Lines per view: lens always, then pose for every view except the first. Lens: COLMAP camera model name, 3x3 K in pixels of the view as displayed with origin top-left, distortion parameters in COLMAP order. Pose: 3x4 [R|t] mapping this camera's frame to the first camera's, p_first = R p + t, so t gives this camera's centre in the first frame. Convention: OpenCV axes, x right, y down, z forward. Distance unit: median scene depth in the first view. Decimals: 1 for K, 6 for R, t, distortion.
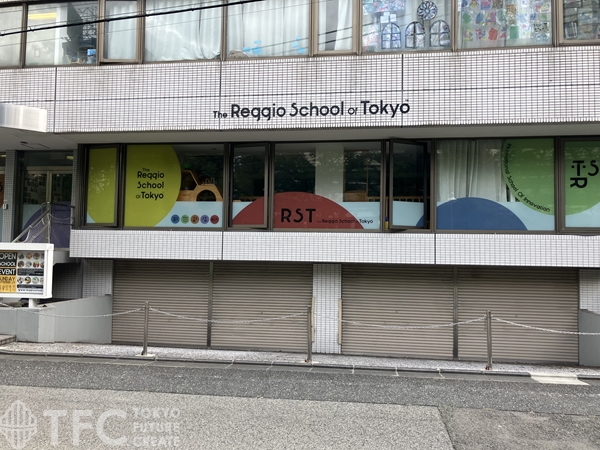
lens RADIAL K [[489.9, 0, 298.9], [0, 489.9, 226.0], [0, 0, 1]] dist [0.001203, -0.001845]
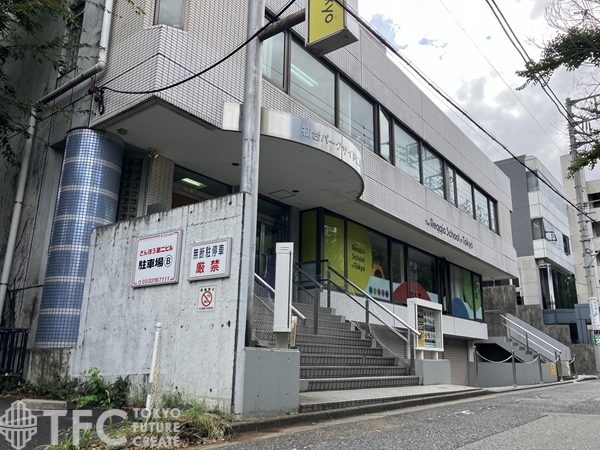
lens RADIAL K [[489.9, 0, 299.4], [0, 489.9, 223.9], [0, 0, 1]] dist [0.001203, -0.001845]
pose [[0.491621, 0.219688, 0.842642, -1.501047], [-0.062594, 0.974066, -0.217433, 0.108198], [-0.868556, 0.054150, 0.492623, 0.594181]]
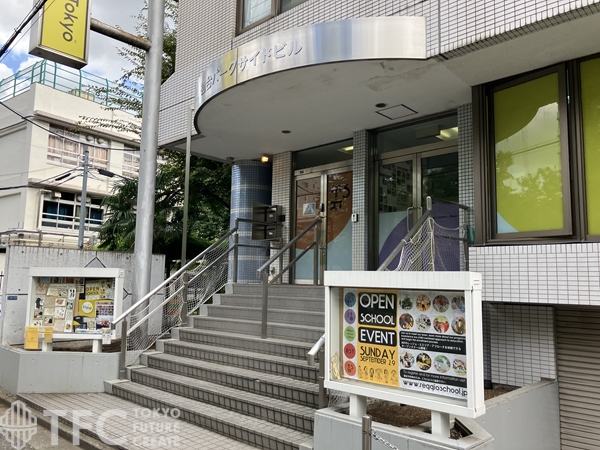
lens RADIAL K [[489.9, 0, 300.4], [0, 489.9, 224.2], [0, 0, 1]] dist [0.001203, -0.001845]
pose [[0.811905, -0.065357, -0.580119, -0.338658], [0.024921, 0.996688, -0.077409, 0.021008], [0.583257, 0.048392, 0.810845, 0.518271]]
